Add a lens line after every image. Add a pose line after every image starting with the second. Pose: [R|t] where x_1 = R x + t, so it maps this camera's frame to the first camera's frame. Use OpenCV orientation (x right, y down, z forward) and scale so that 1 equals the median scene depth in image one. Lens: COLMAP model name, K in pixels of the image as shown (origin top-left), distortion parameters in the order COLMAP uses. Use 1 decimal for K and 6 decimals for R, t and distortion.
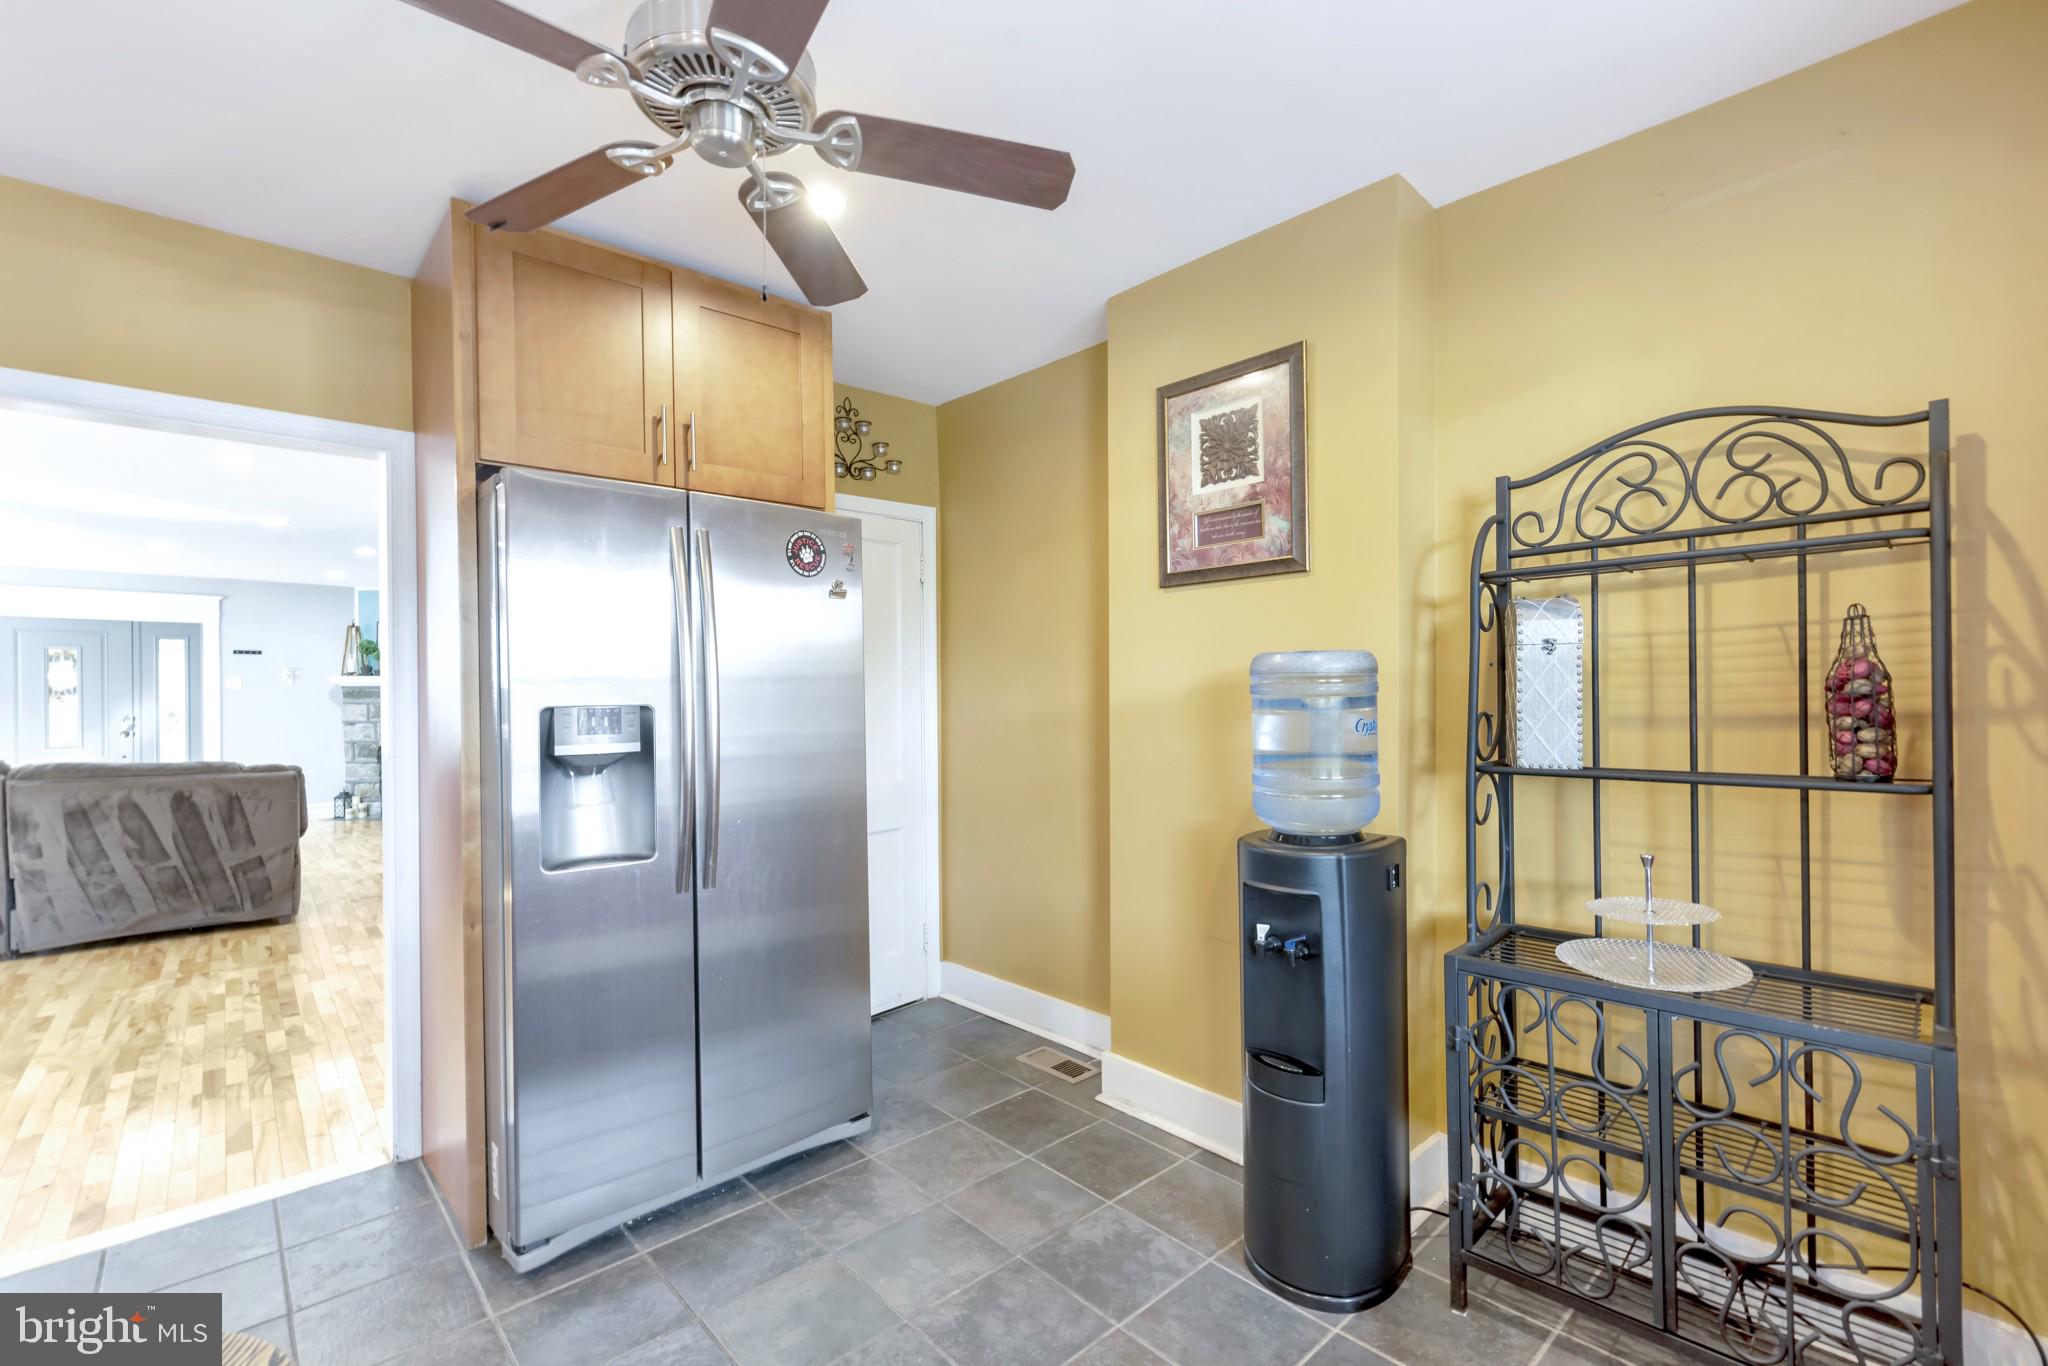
lens RADIAL K [[899.8, 0, 1023.7], [0, 899.8, 695.6], [0, 0, 1]] dist [0.000566, -0.000250]
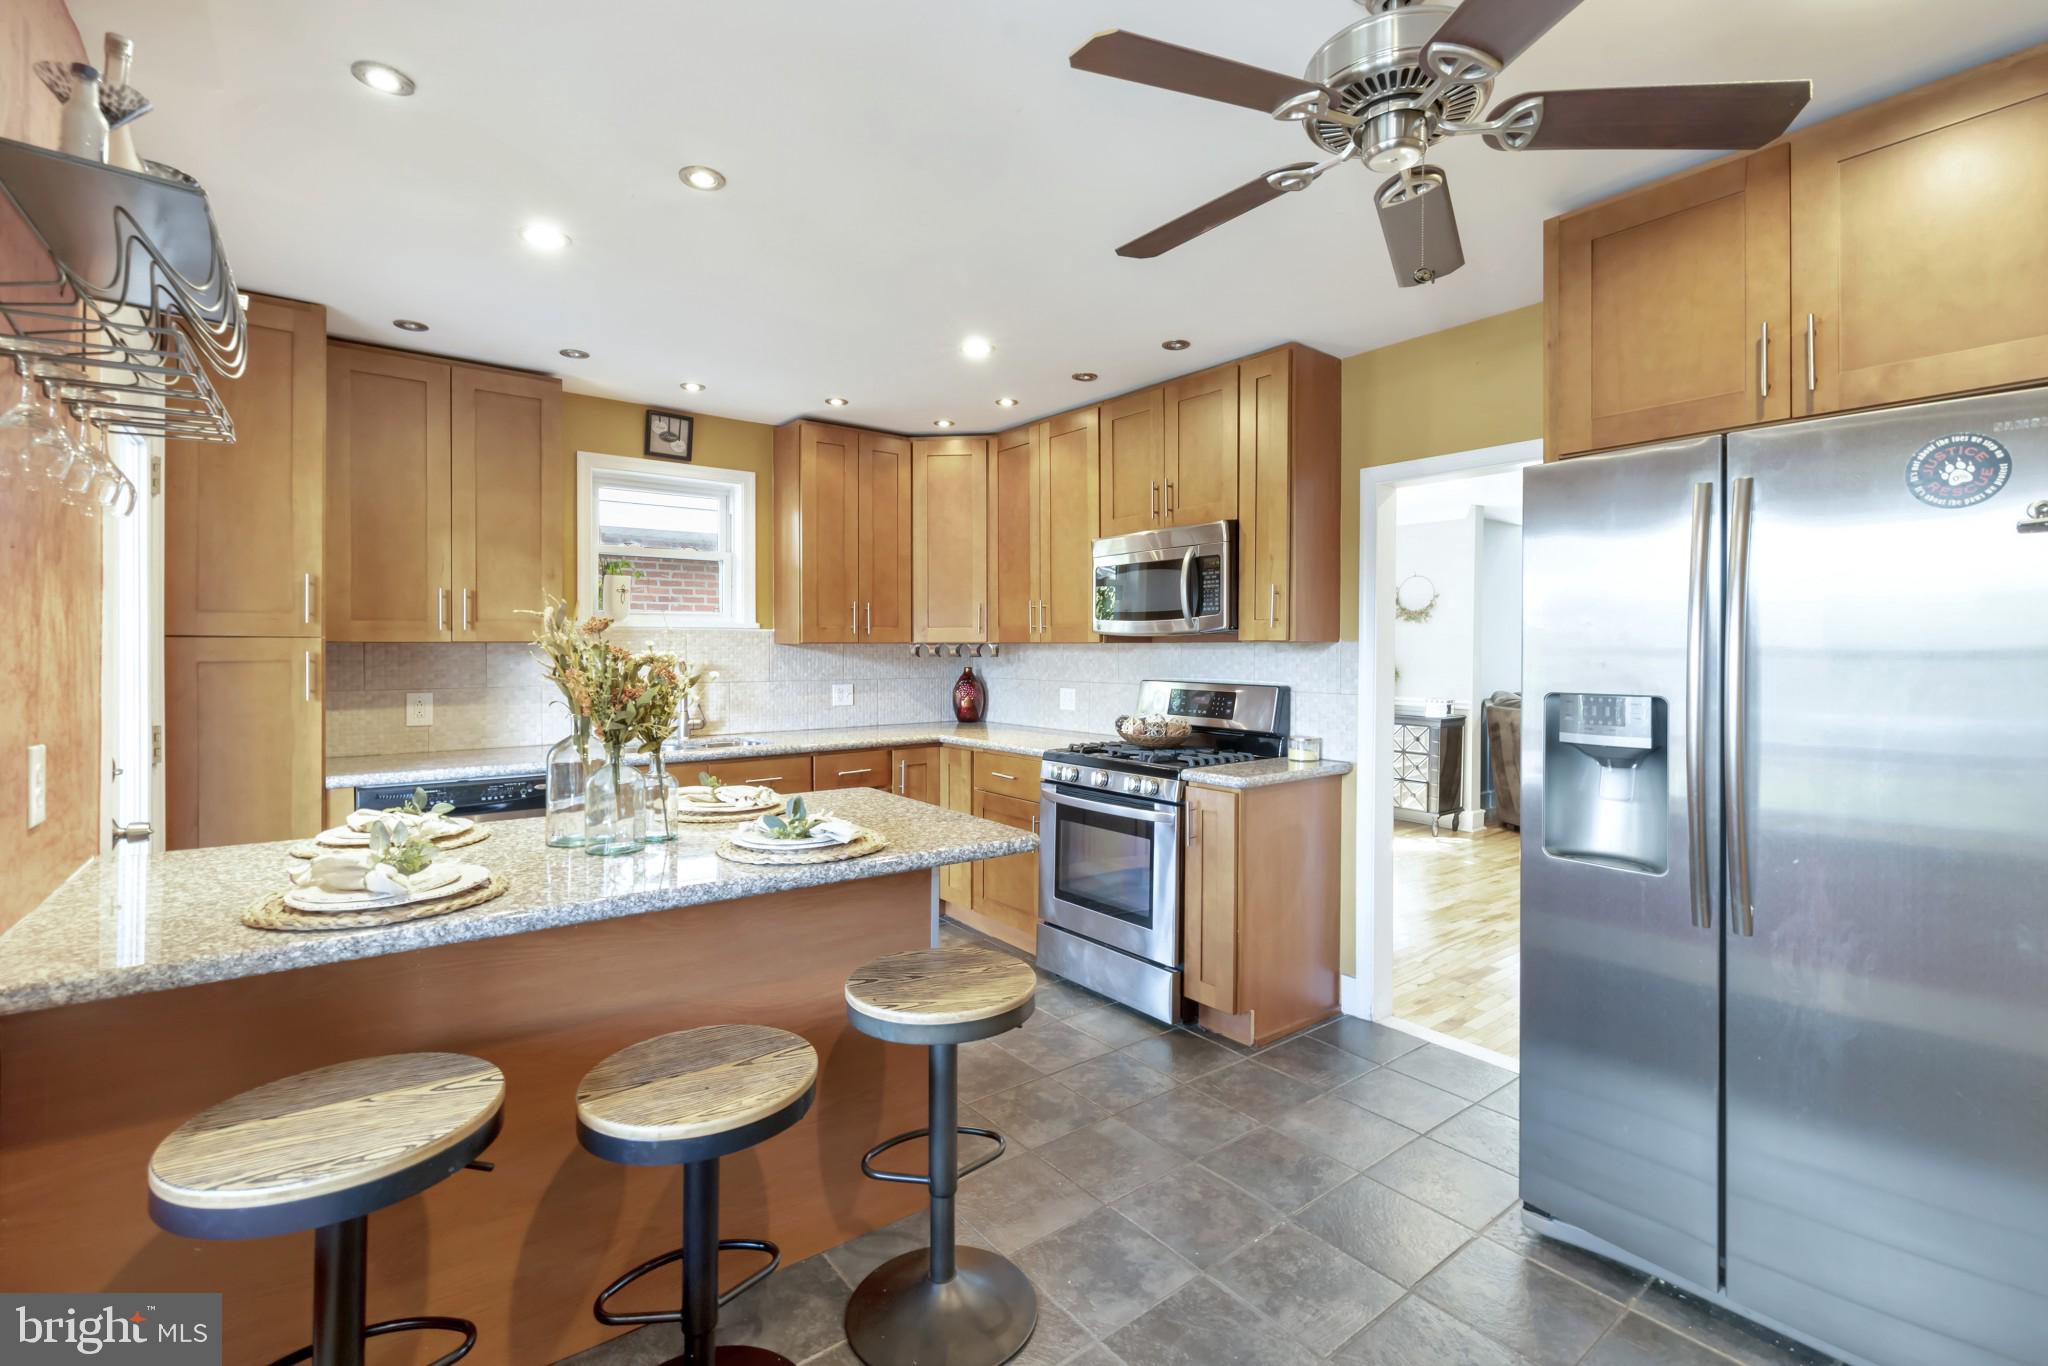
lens RADIAL K [[899.8, 0, 1050.1], [0, 899.8, 650.8], [0, 0, 1]] dist [0.000566, -0.000250]
pose [[-0.060122, 0.008184, -0.998158, 0.515794], [-0.008994, 0.999921, 0.008740, -0.037704], [0.998151, 0.009503, -0.060043, 0.488981]]
